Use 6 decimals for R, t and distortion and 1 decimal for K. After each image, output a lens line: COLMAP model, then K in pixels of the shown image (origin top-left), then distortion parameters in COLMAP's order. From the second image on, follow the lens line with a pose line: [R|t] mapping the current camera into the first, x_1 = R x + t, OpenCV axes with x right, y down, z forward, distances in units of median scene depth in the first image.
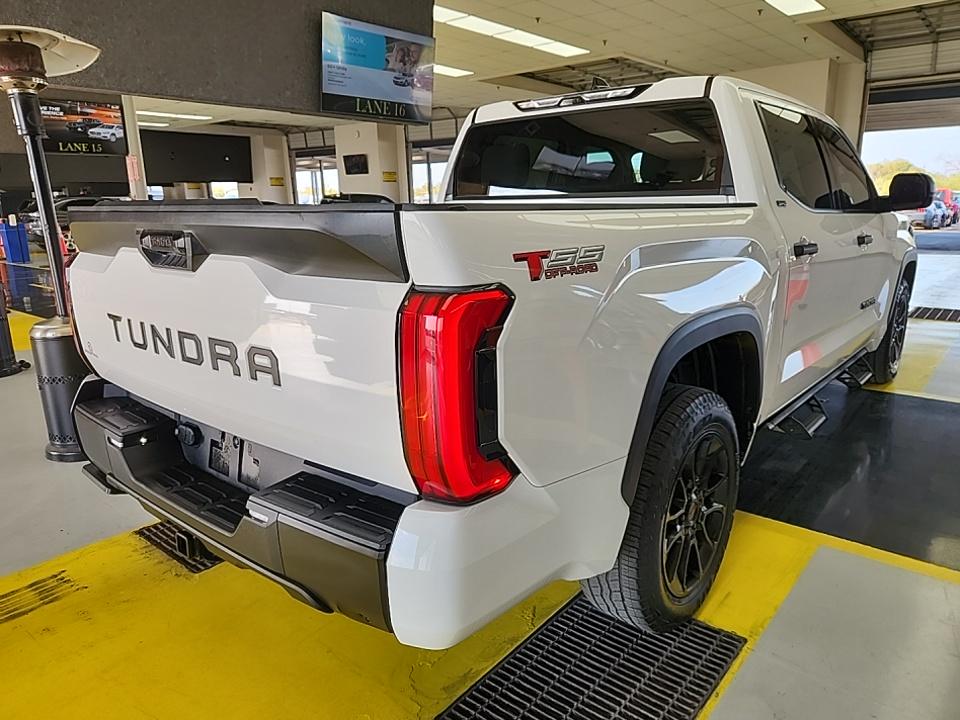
lens RADIAL K [[656.3, 0, 491.2], [0, 656.3, 358.0], [0, 0, 1]] dist [0.025103, -0.006756]
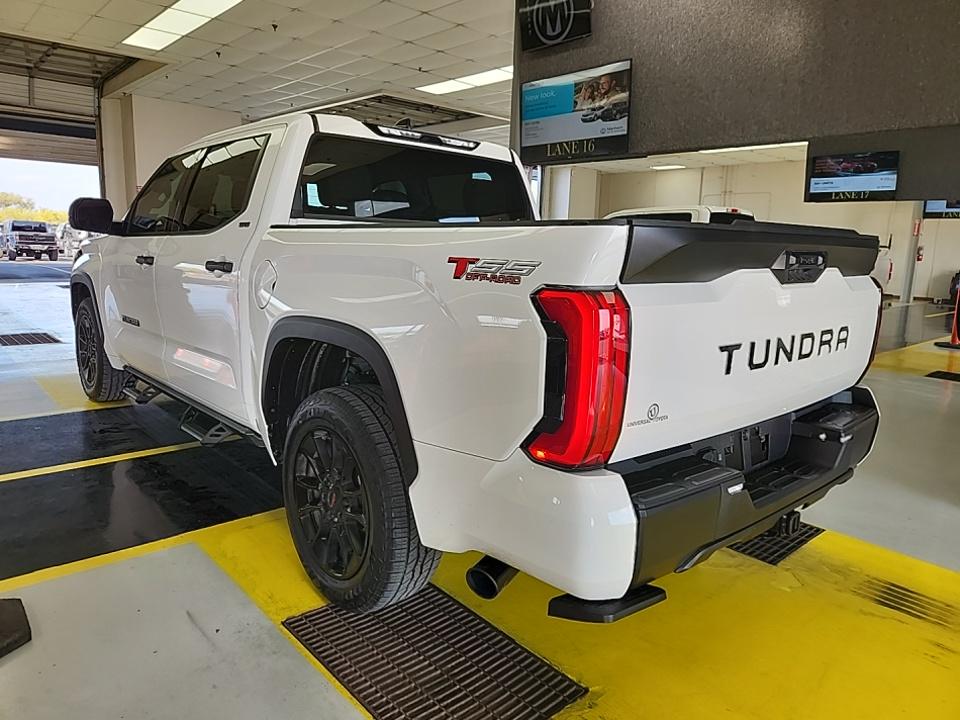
lens RADIAL K [[656.3, 0, 491.2], [0, 656.3, 358.0], [0, 0, 1]] dist [0.025103, -0.006756]
pose [[0.124391, -0.151012, 0.980674, -1.073287], [0.196194, 0.972580, 0.124880, -0.161671], [-0.972643, 0.176869, 0.150608, 0.853411]]
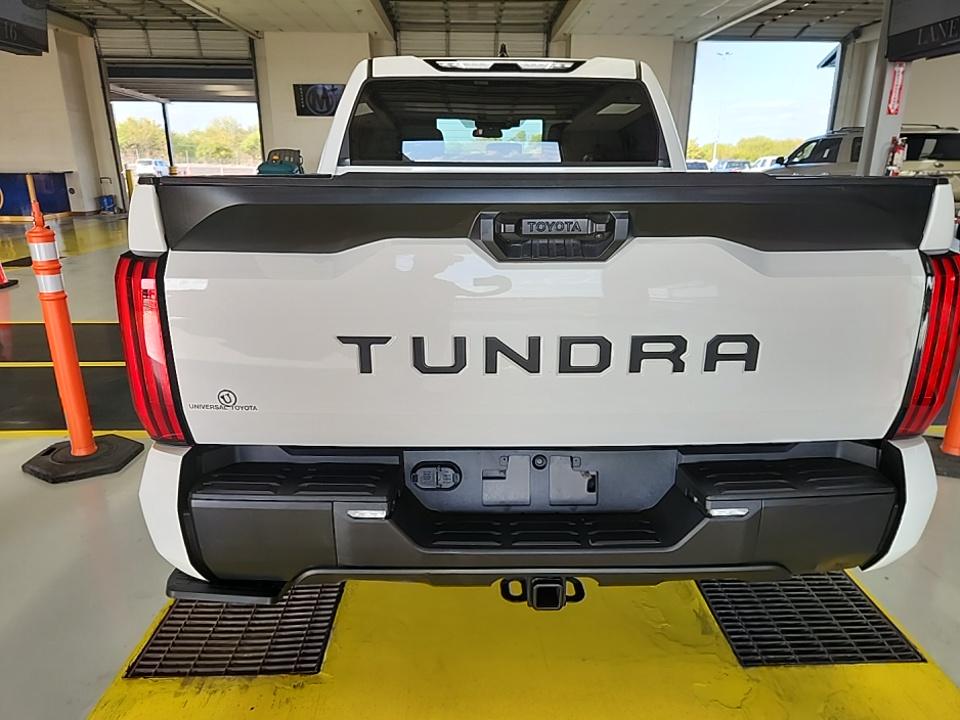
lens RADIAL K [[662.8, 0, 486.5], [0, 662.8, 363.9], [0, 0, 1]] dist [0.005176, -0.001209]
pose [[0.747724, -0.179318, 0.639339, -0.662262], [0.140336, 0.983772, 0.111797, -0.069676], [-0.649011, 0.006129, 0.760755, 0.277443]]
